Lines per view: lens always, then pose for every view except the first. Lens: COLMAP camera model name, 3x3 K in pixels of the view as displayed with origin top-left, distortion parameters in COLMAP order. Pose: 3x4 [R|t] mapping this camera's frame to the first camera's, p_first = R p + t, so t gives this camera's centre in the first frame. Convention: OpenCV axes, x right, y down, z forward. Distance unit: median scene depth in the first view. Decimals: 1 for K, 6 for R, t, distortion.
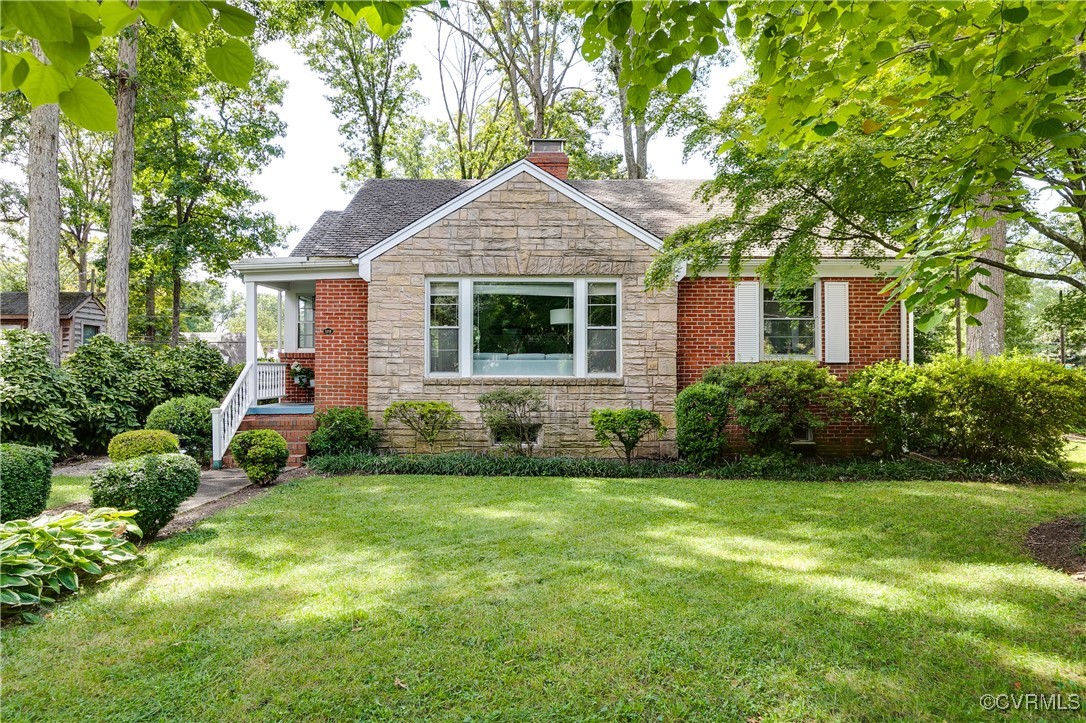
lens RADIAL K [[718.9, 0, 543.0], [0, 718.9, 361.5], [0, 0, 1]] dist [0.001391, 0.000057]
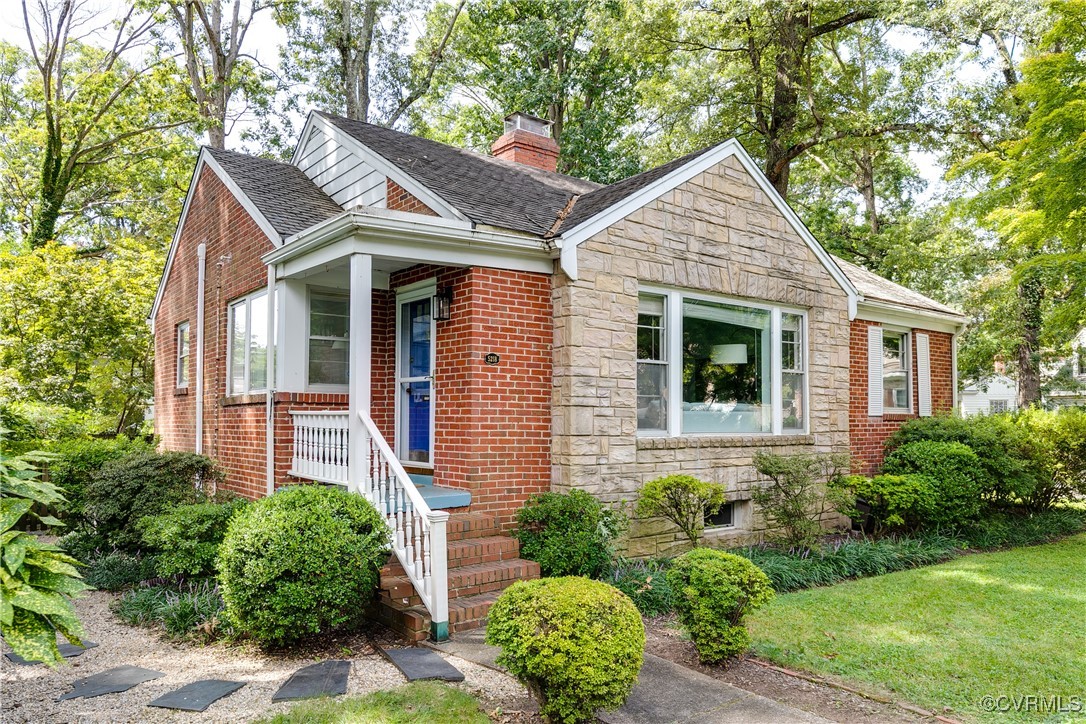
lens RADIAL K [[757.0, 0, 543.0], [0, 757.0, 382.4], [0, 0, 1]] dist [-0.002716, 0.000027]
pose [[0.794922, 0.030348, 0.605952, -0.642487], [-0.011947, 0.999338, -0.034378, -0.003124], [-0.606594, 0.020088, 0.794758, 0.509728]]
